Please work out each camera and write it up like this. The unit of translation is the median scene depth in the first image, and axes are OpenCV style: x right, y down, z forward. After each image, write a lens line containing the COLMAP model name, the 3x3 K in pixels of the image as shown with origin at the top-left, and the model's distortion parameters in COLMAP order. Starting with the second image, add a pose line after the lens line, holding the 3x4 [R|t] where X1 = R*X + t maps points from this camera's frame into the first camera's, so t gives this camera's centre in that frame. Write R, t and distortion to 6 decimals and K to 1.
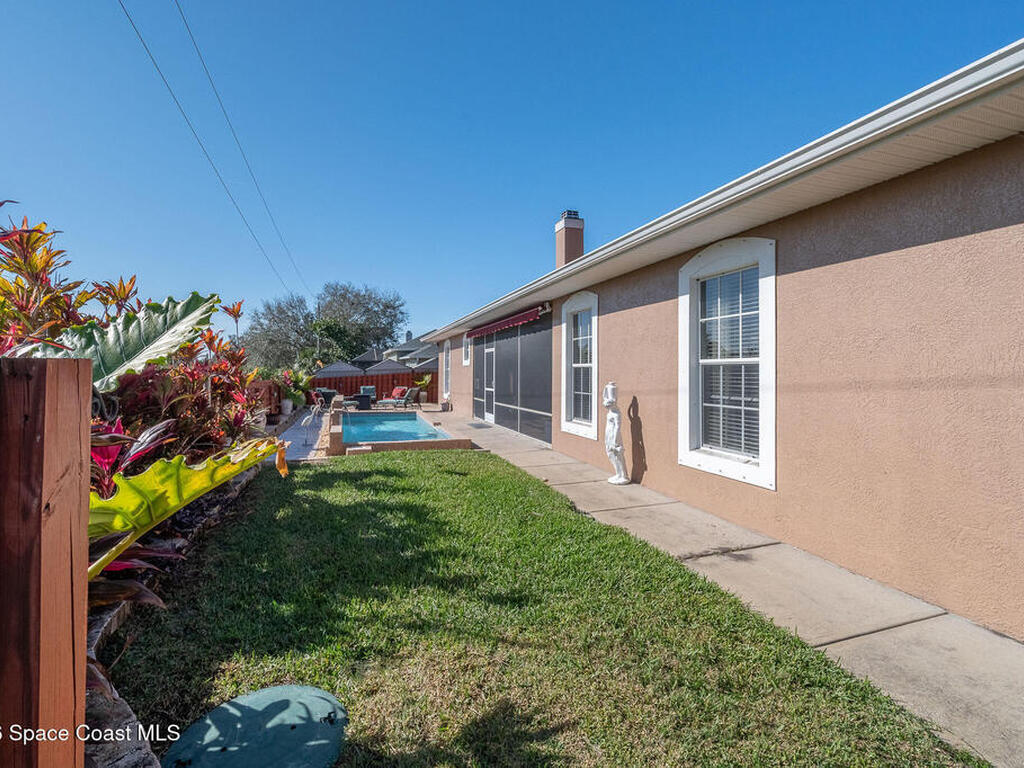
lens RADIAL K [[469.9, 0, 506.0], [0, 469.9, 372.8], [0, 0, 1]] dist [-0.000132, -0.000664]
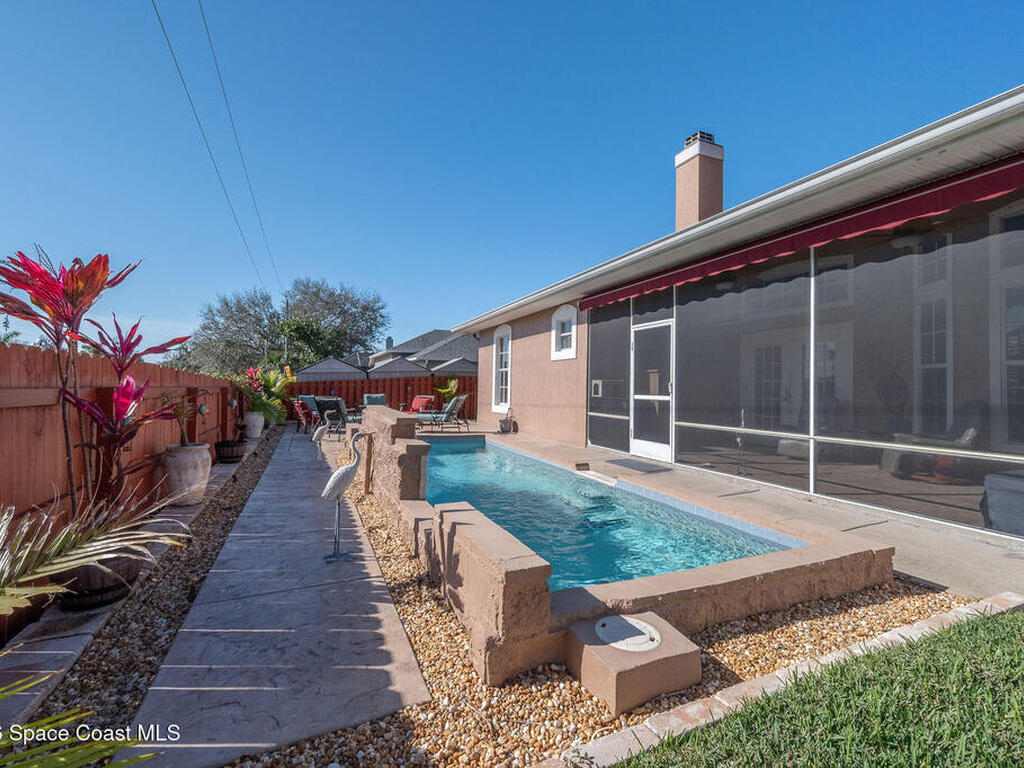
lens RADIAL K [[469.9, 0, 517.7], [0, 469.9, 385.2], [0, 0, 1]] dist [-0.000132, -0.000664]
pose [[0.995969, 0.012452, 0.088833, -0.140505], [-0.012090, 0.999916, -0.004615, 0.015333], [-0.088883, 0.003522, 0.996036, 0.283274]]
